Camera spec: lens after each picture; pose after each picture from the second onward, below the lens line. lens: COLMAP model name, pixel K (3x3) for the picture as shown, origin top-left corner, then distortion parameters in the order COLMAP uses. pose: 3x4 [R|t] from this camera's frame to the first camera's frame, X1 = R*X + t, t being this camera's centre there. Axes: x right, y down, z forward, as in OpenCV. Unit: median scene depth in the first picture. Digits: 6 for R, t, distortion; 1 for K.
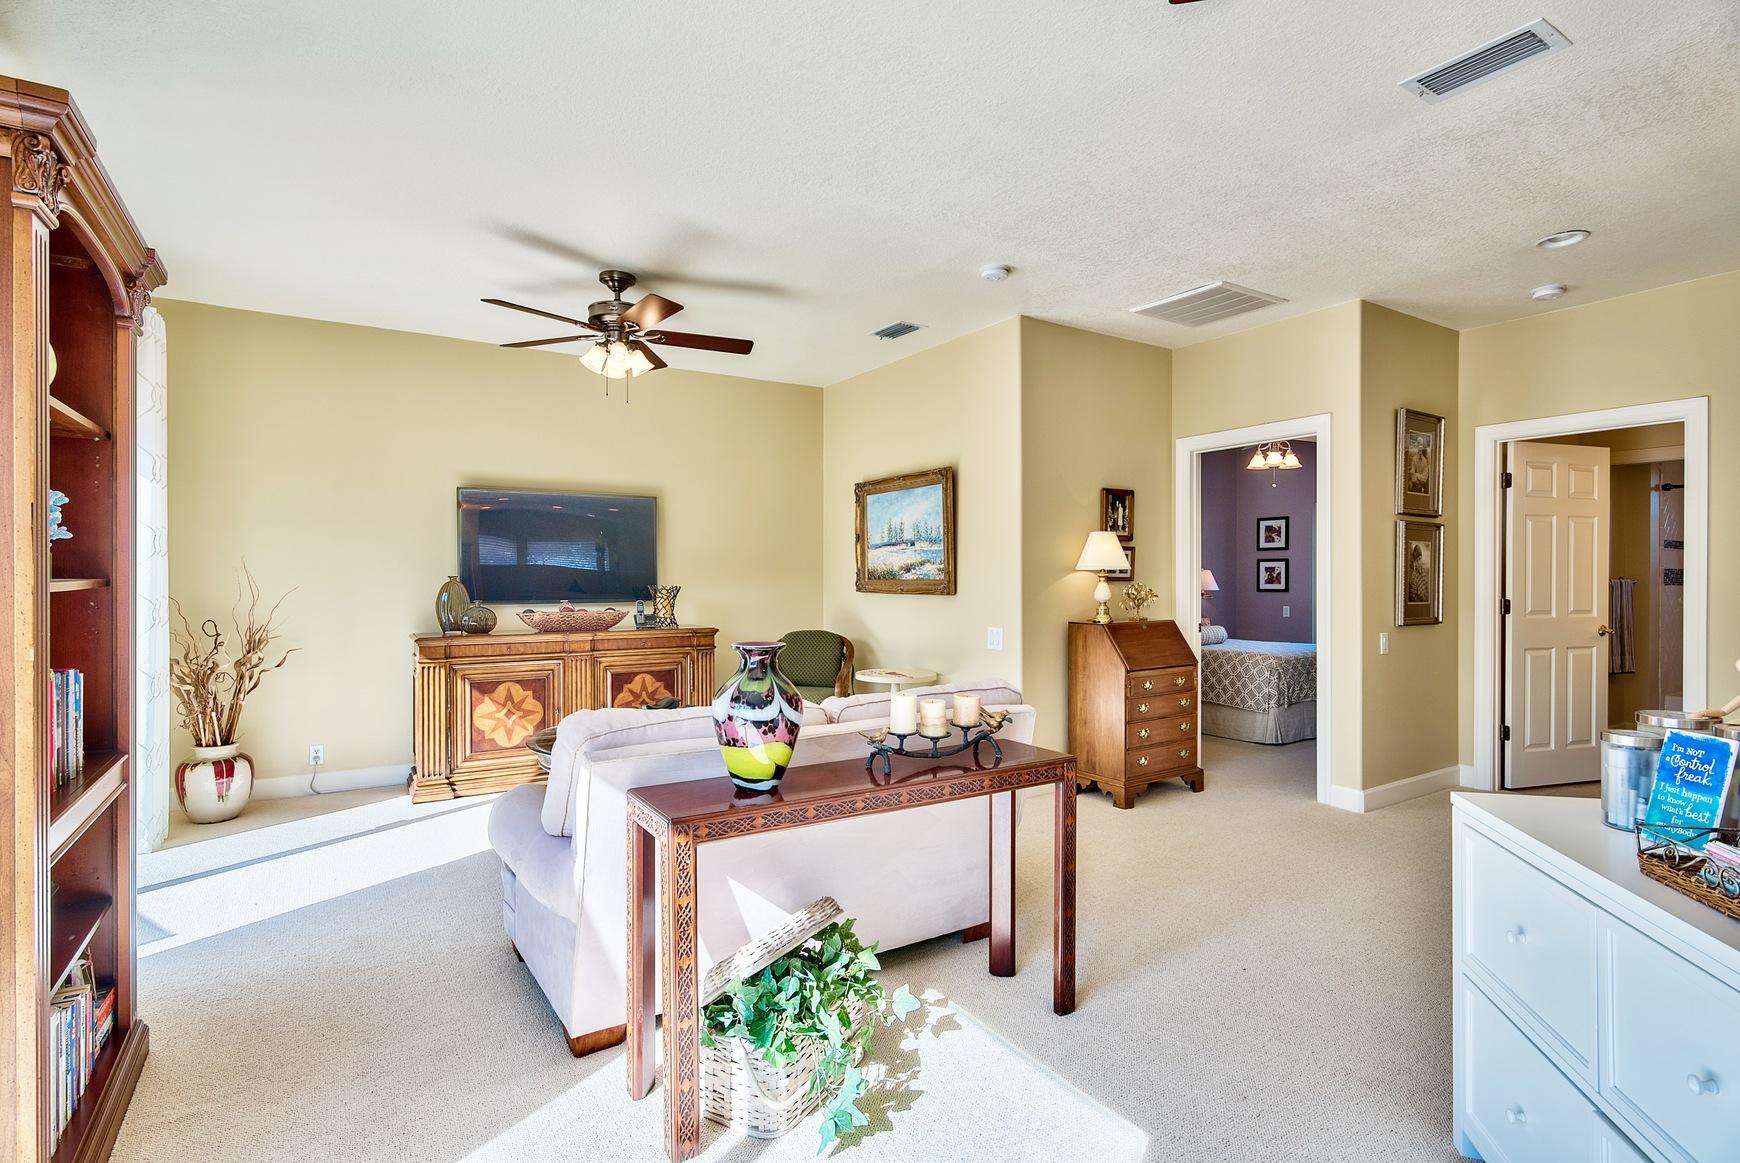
lens RADIAL K [[863.2, 0, 852.2], [0, 863.2, 582.1], [0, 0, 1]] dist [-0.006110, 0.002136]
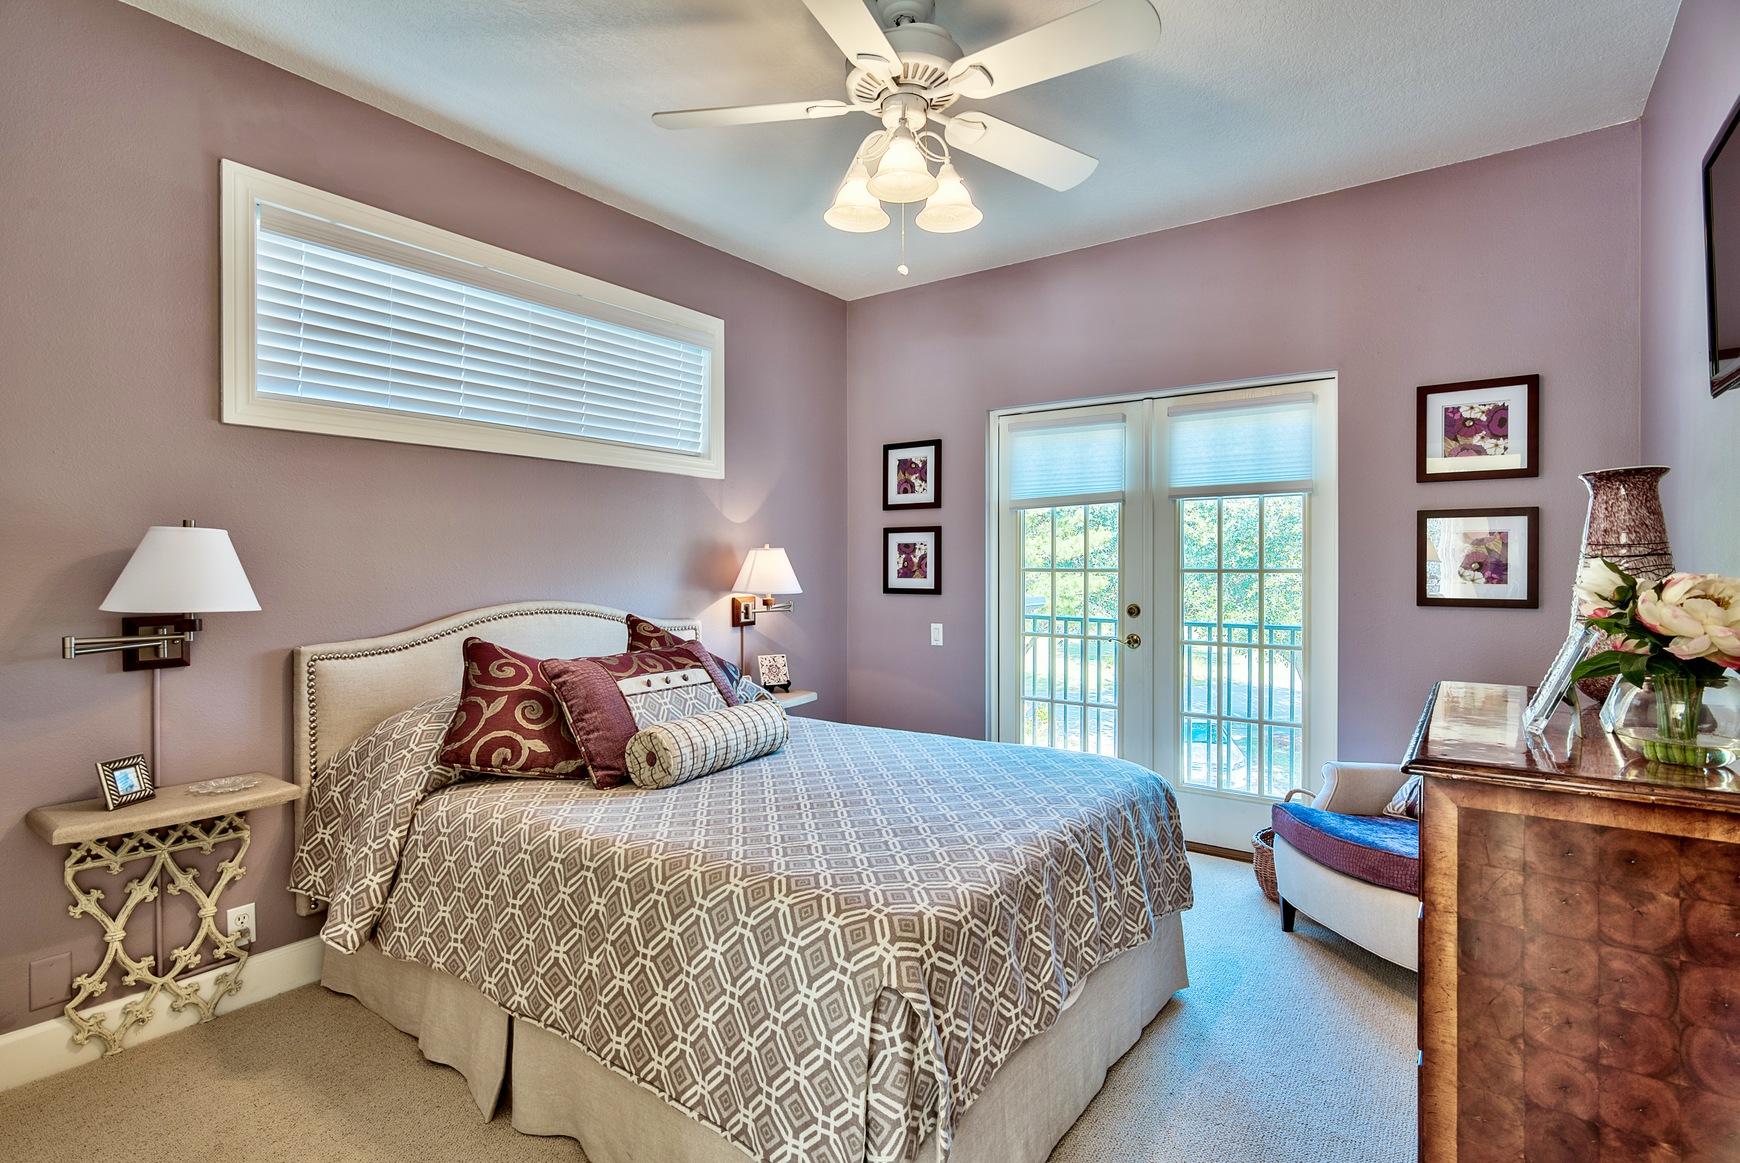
lens RADIAL K [[863.2, 0, 874.5], [0, 863.2, 572.4], [0, 0, 1]] dist [-0.006110, 0.002136]
pose [[0.921821, -0.001632, 0.387613, 0.276099], [-0.000022, 0.999991, 0.004262, -0.002872], [-0.387617, -0.003937, 0.921812, 0.551595]]
